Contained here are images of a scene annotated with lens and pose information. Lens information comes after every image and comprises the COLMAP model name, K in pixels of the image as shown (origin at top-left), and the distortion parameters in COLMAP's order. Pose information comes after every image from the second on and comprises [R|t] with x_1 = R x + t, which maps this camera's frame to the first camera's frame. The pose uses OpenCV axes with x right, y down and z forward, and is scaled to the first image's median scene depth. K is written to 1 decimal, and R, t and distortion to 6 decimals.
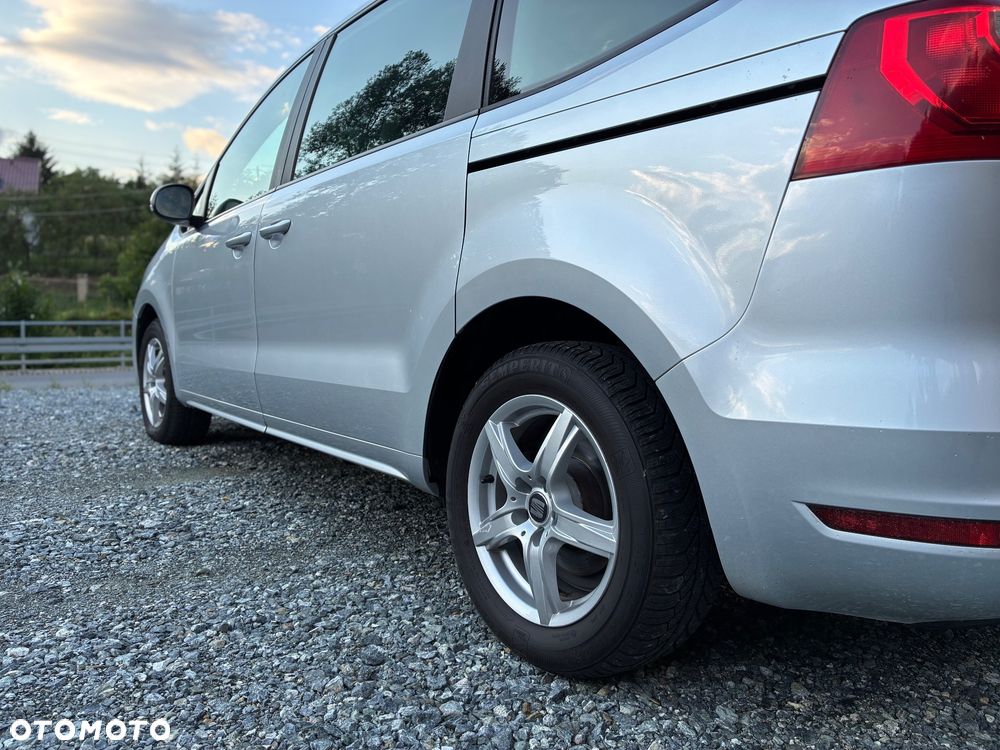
lens RADIAL K [[711.3, 0, 506.0], [0, 711.3, 375.2], [0, 0, 1]] dist [0.069759, -0.082741]
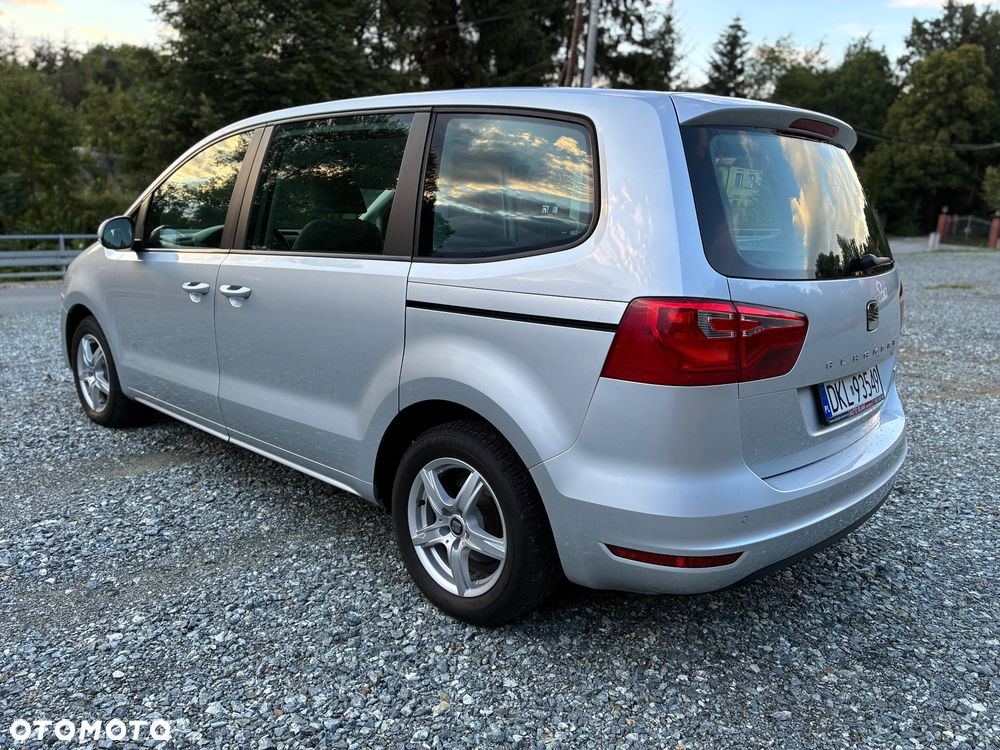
lens RADIAL K [[729.0, 0, 498.8], [0, 729.0, 372.3], [0, 0, 1]] dist [0.055793, -0.064581]
pose [[0.985446, -0.020151, 0.168788, -0.133276], [-0.005404, 0.988733, 0.149591, -0.407321], [-0.169900, -0.148326, 0.974235, -0.577518]]
